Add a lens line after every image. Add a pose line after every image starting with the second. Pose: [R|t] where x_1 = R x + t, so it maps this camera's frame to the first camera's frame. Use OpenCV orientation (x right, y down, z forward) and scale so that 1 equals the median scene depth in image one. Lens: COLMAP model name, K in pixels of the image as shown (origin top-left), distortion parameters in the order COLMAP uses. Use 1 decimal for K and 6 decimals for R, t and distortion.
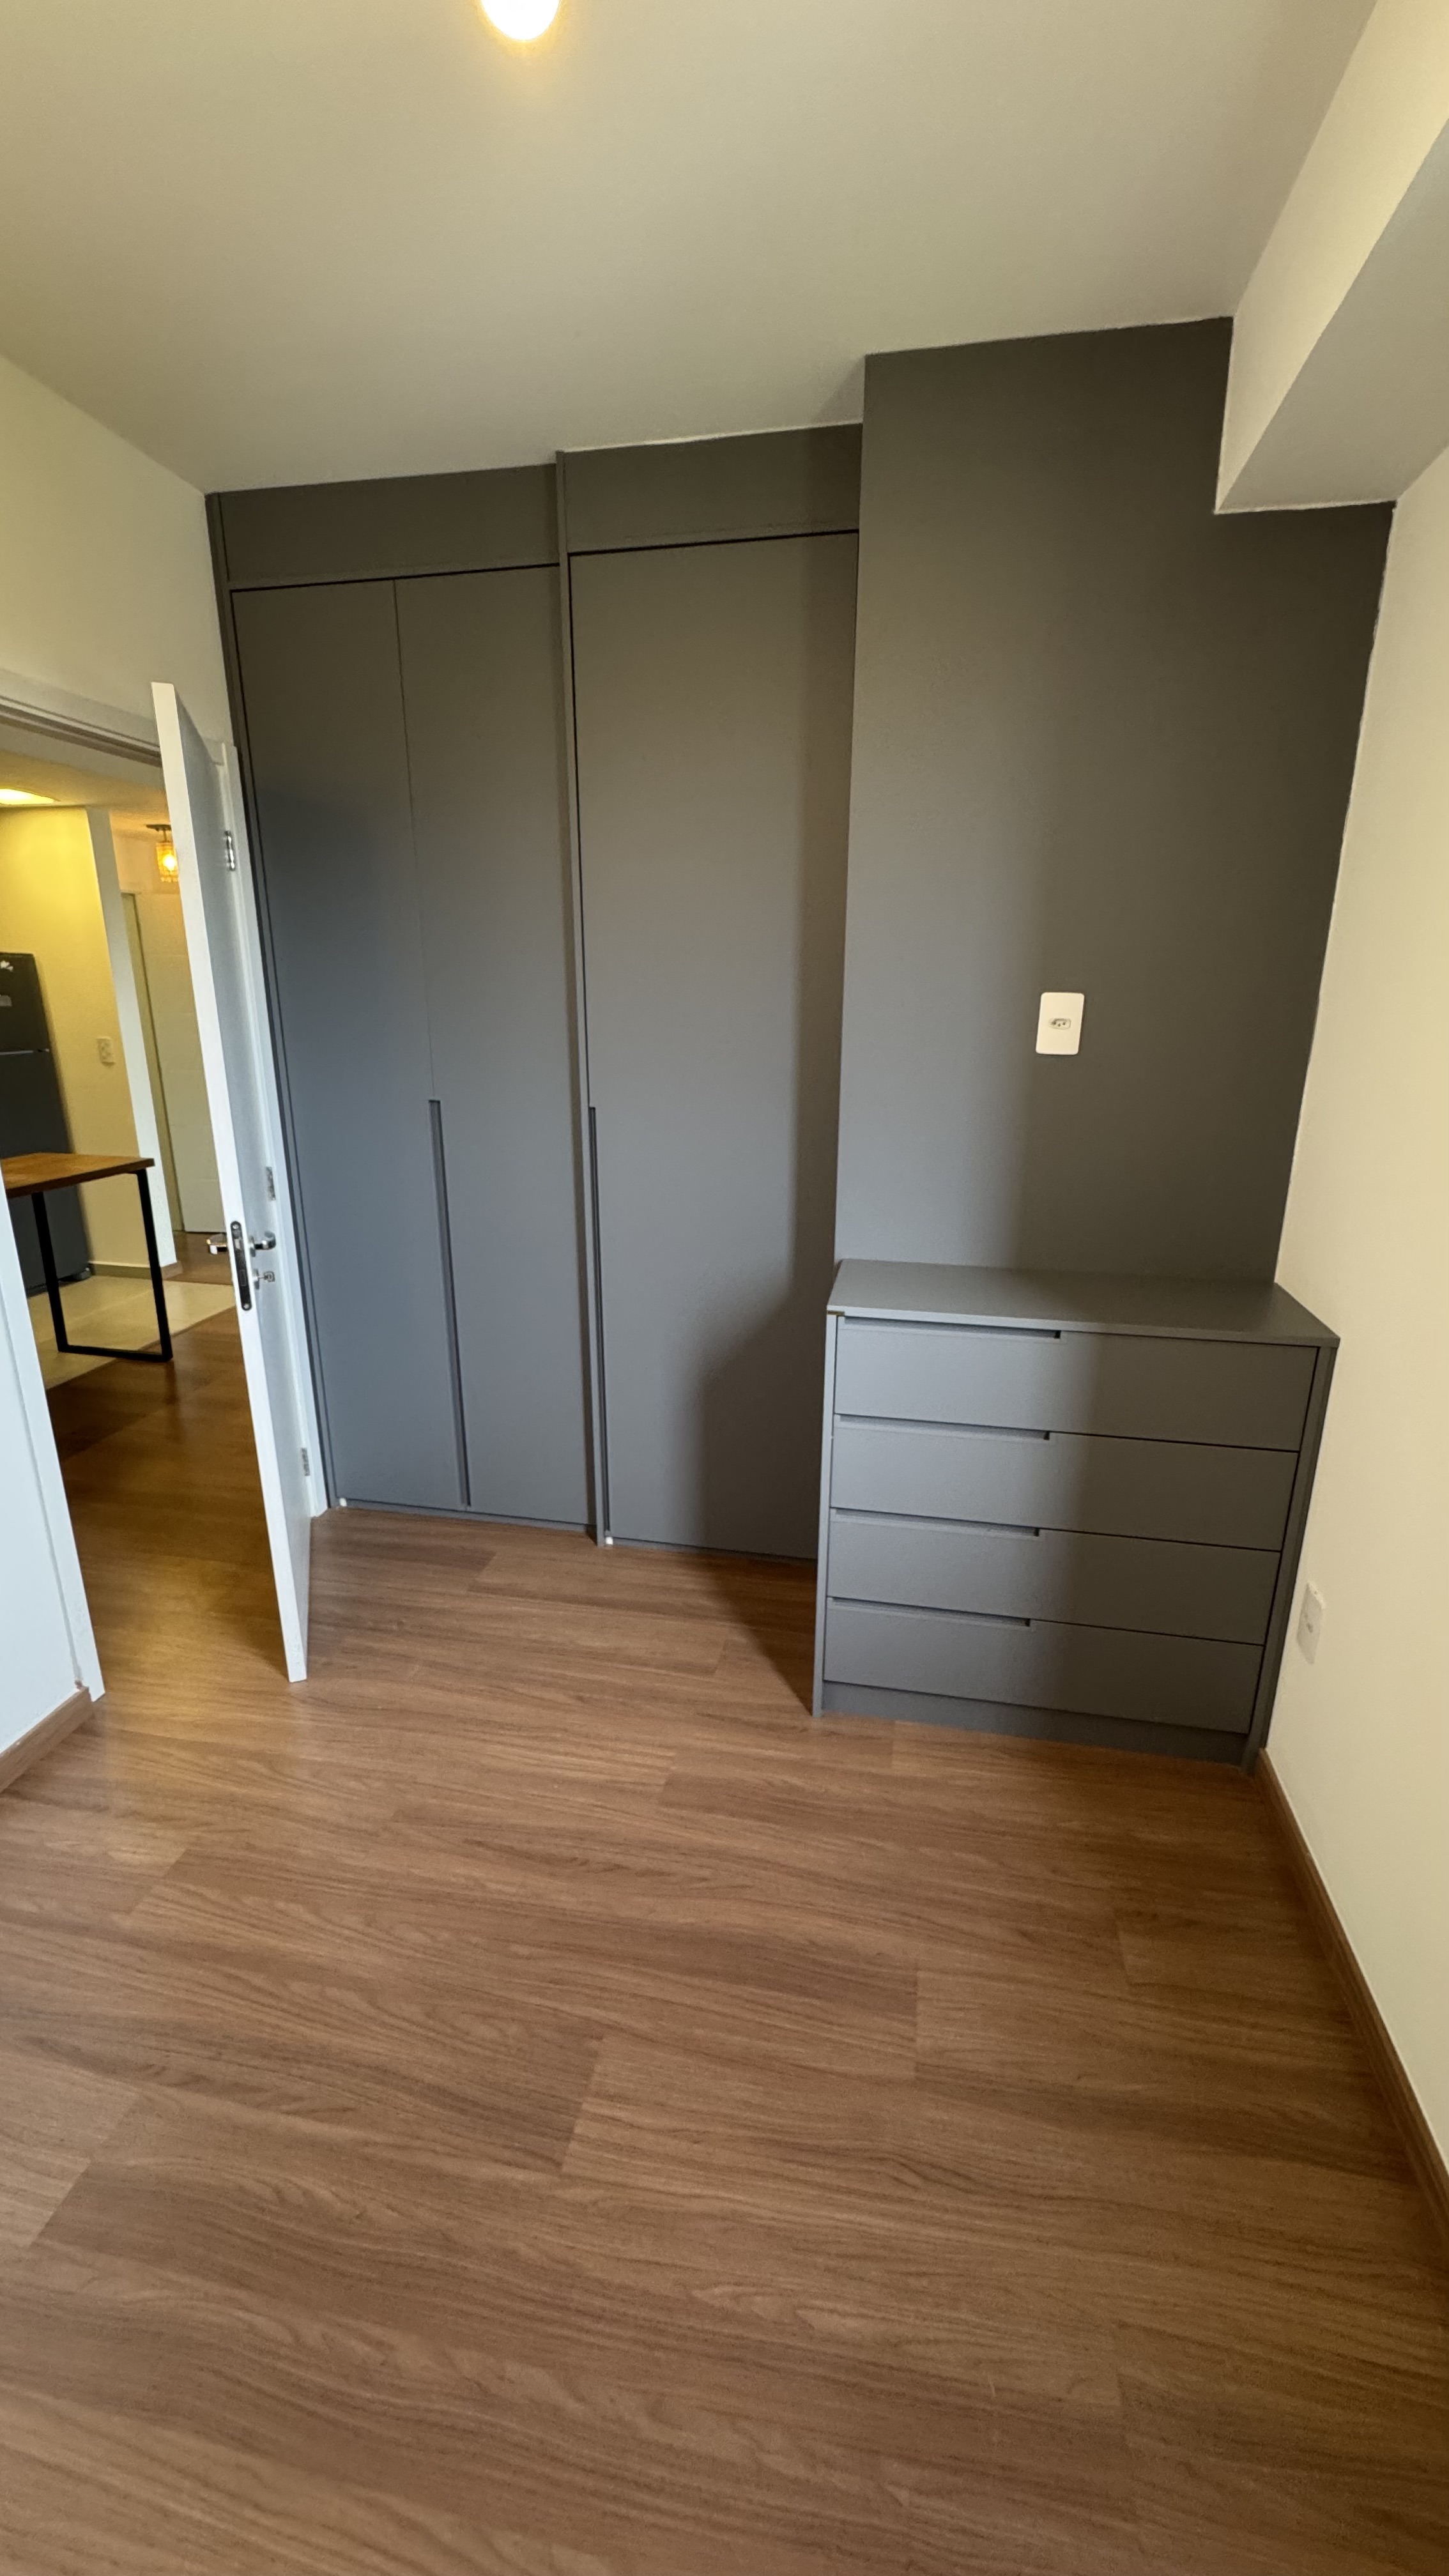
lens RADIAL K [[1031.0, 0, 722.5], [0, 1031.0, 1286.5], [0, 0, 1]] dist [-0.000358, -0.001045]
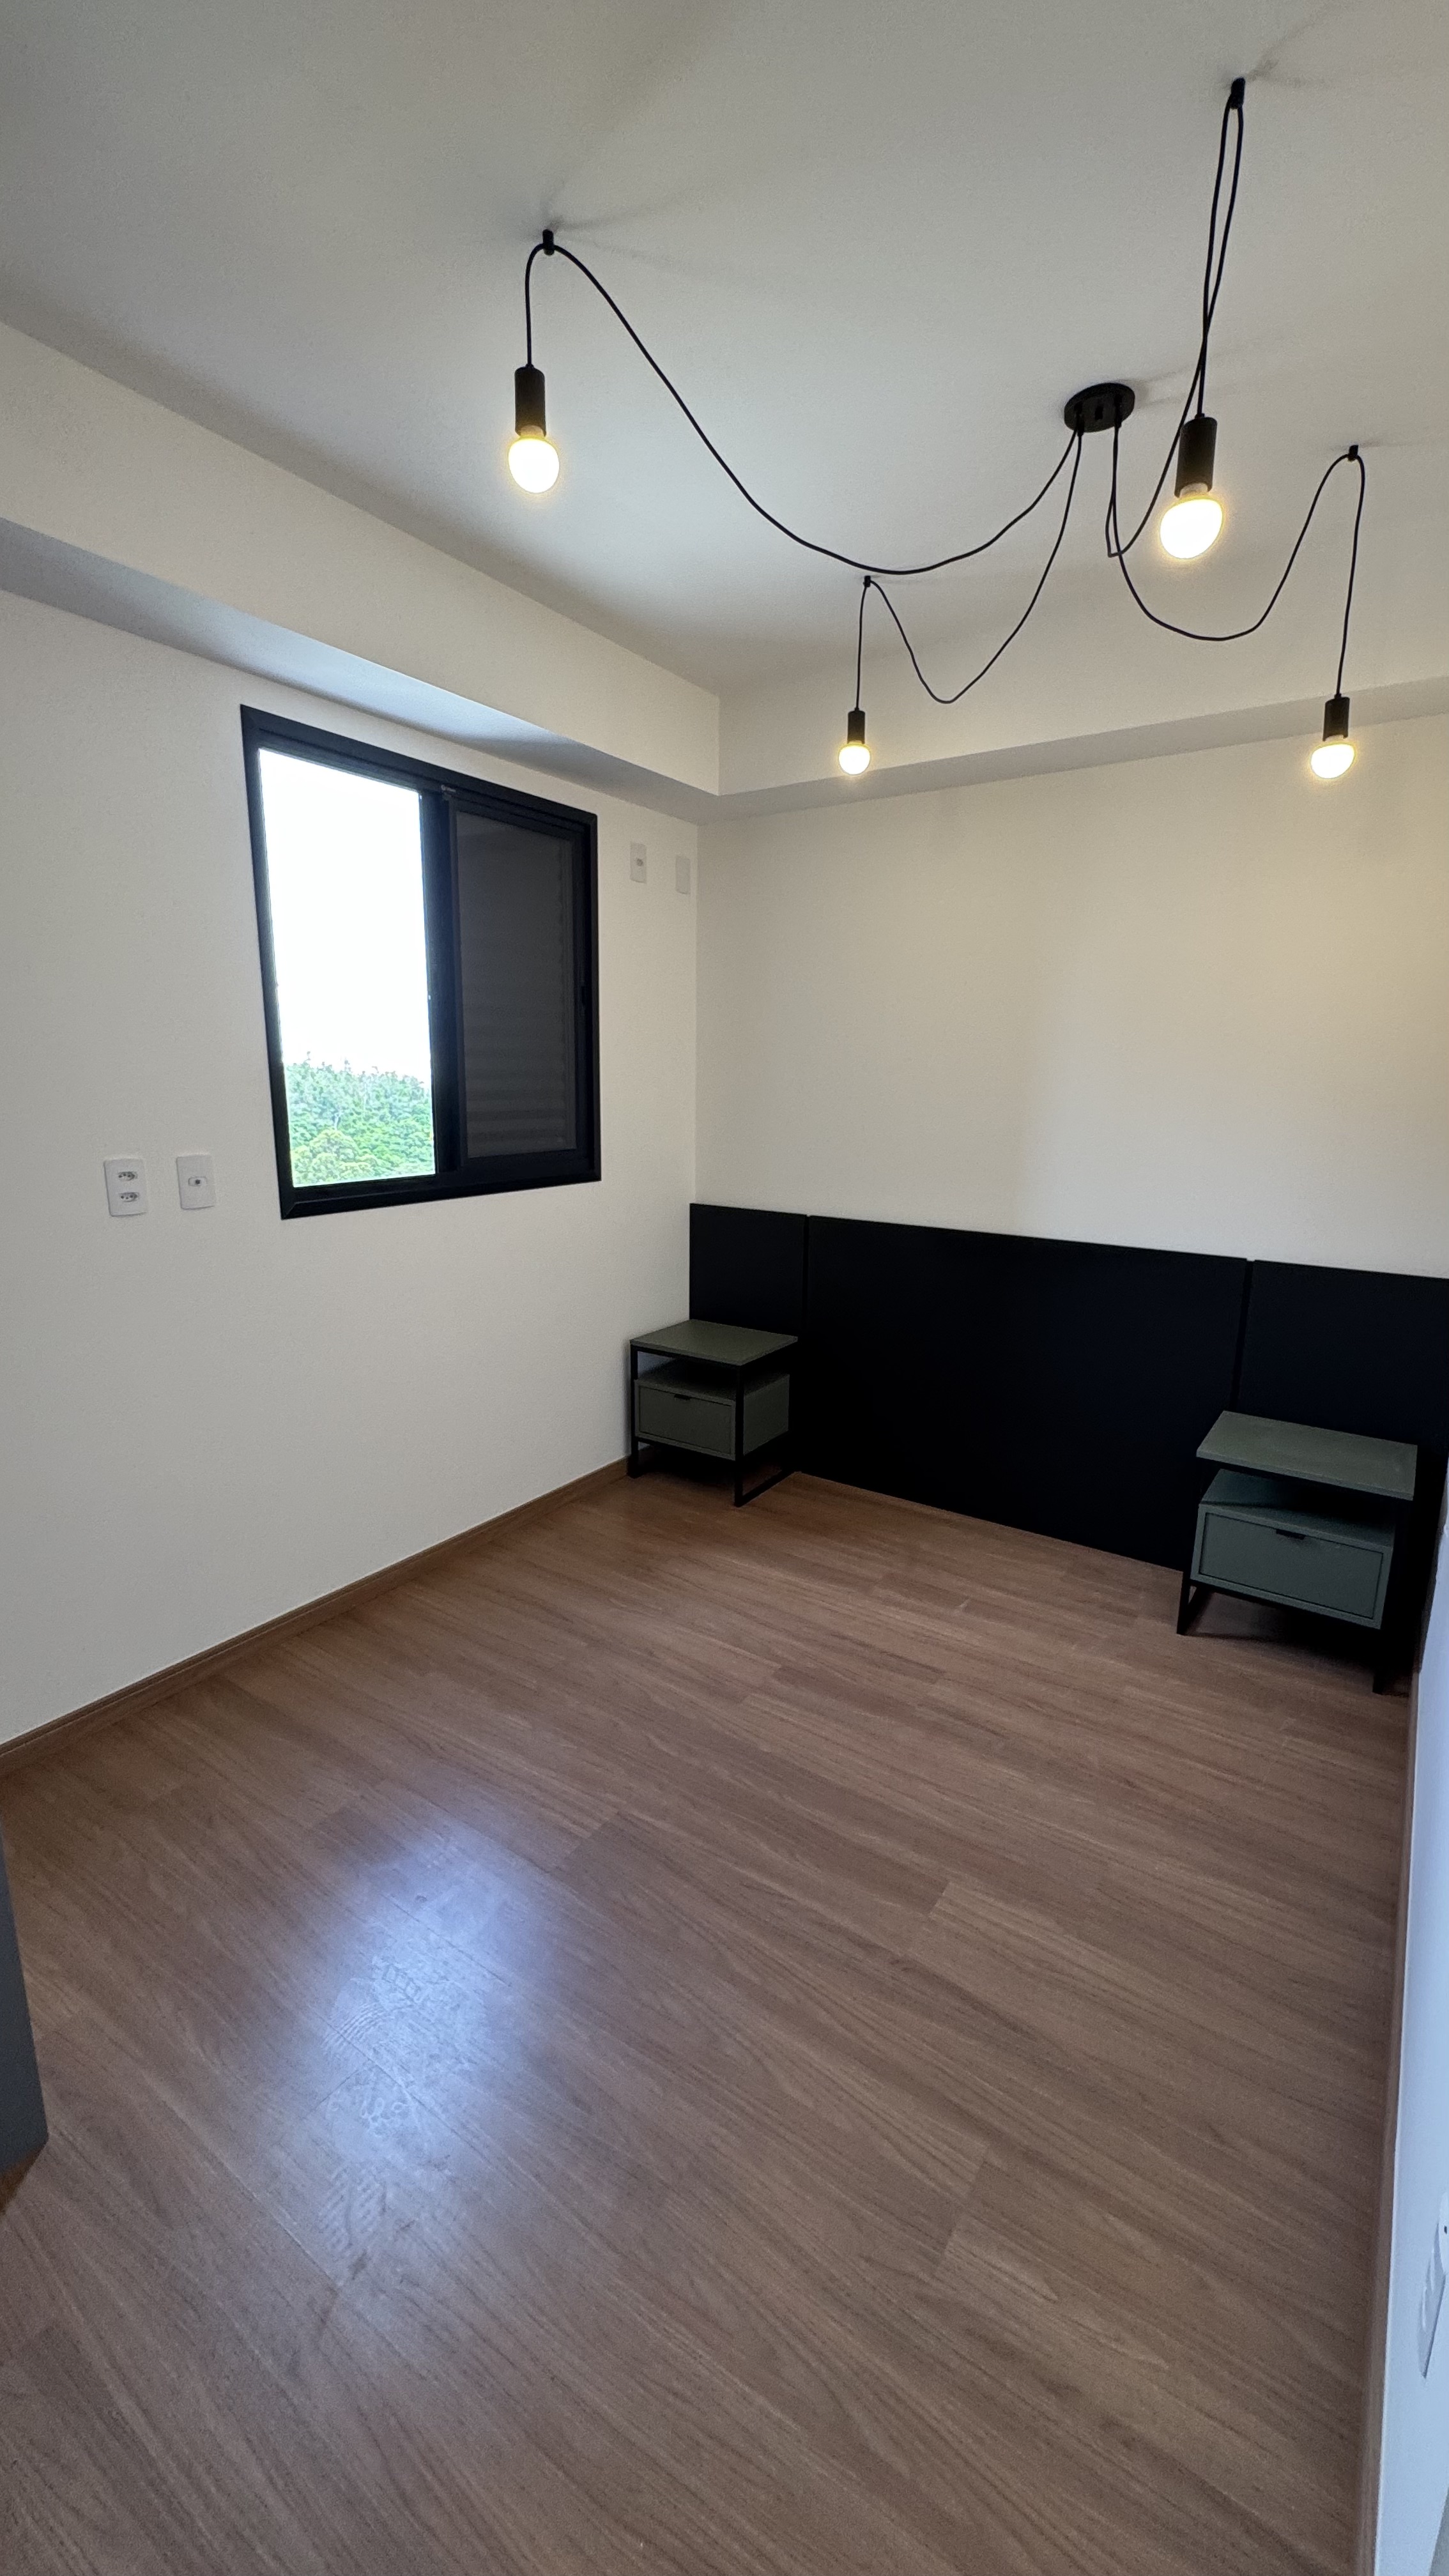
lens RADIAL K [[1031.0, 0, 729.3], [0, 1031.0, 1288.0], [0, 0, 1]] dist [-0.000358, -0.001045]
pose [[-0.920925, -0.100782, 0.376483, -0.763987], [0.088036, 0.887229, 0.452852, -0.475788], [-0.379666, 0.450187, -0.808199, 1.732698]]
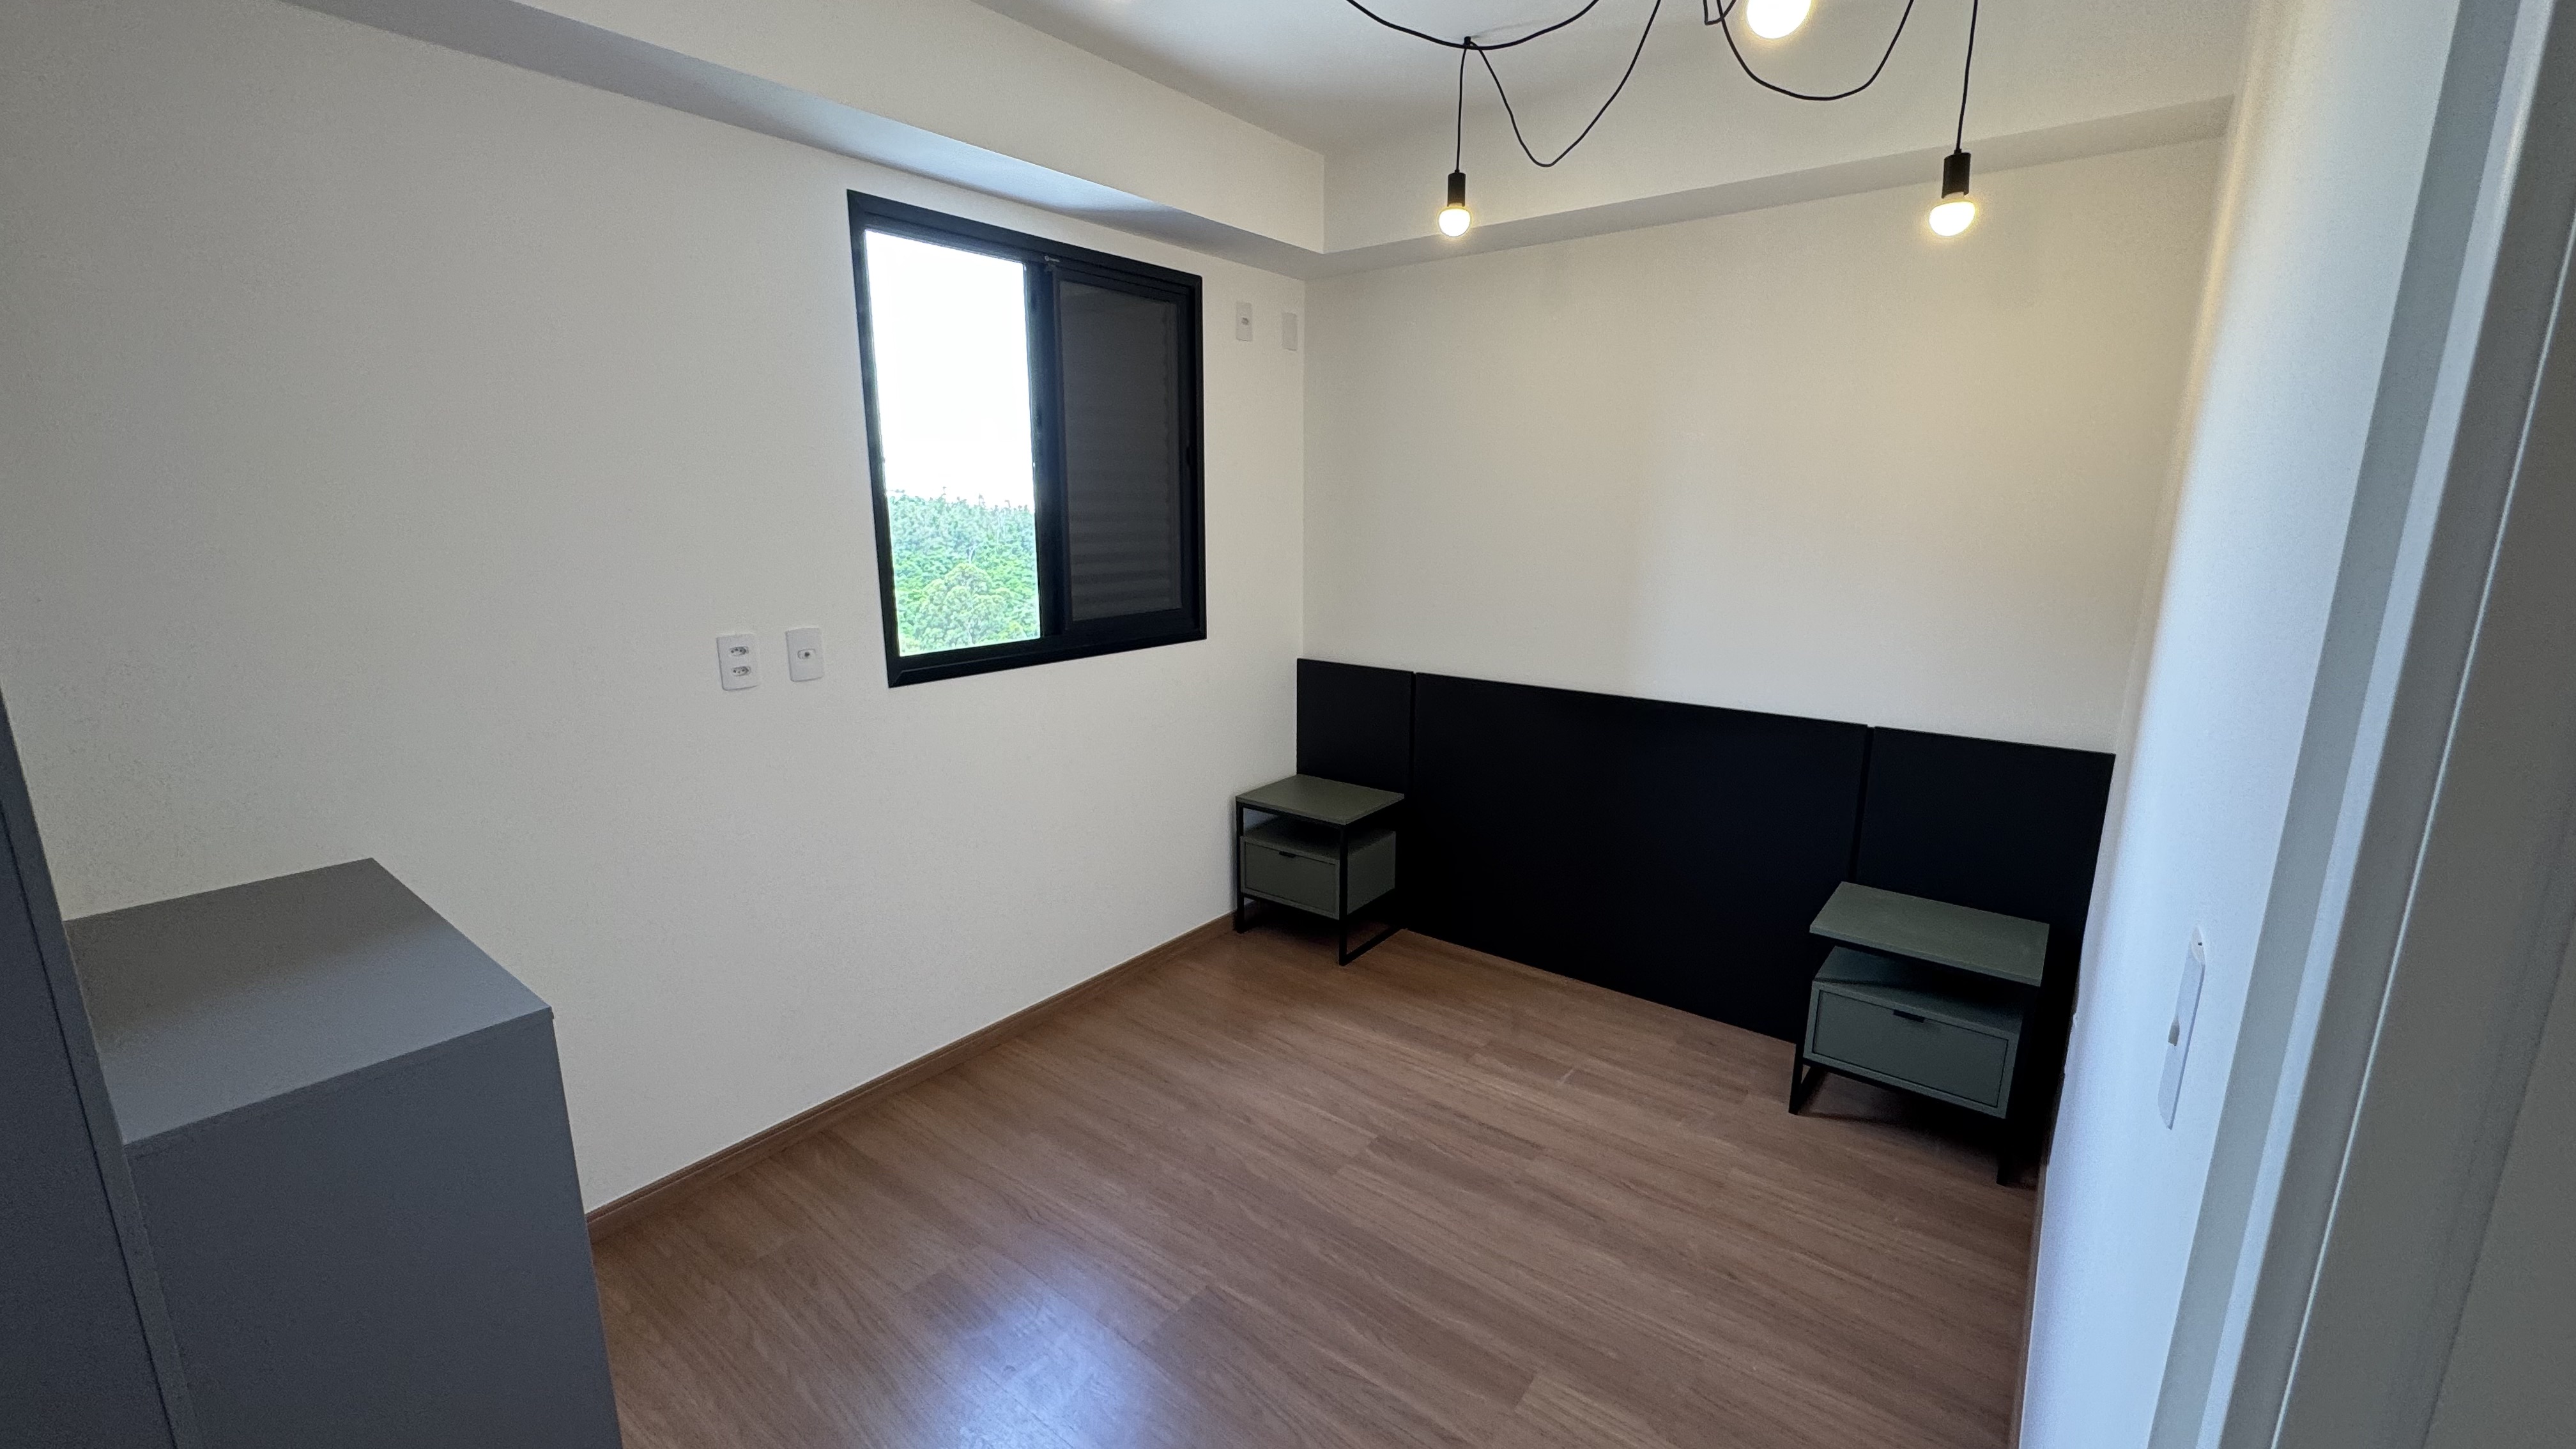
lens RADIAL K [[1031.0, 0, 1289.2], [0, 1031.0, 722.7], [0, 0, 1]] dist [-0.000358, -0.001045]
pose [[-0.893821, -0.106210, 0.435665, -0.802491], [0.114772, 0.885001, 0.451222, -0.528367], [-0.433488, 0.453314, -0.778842, 1.676619]]
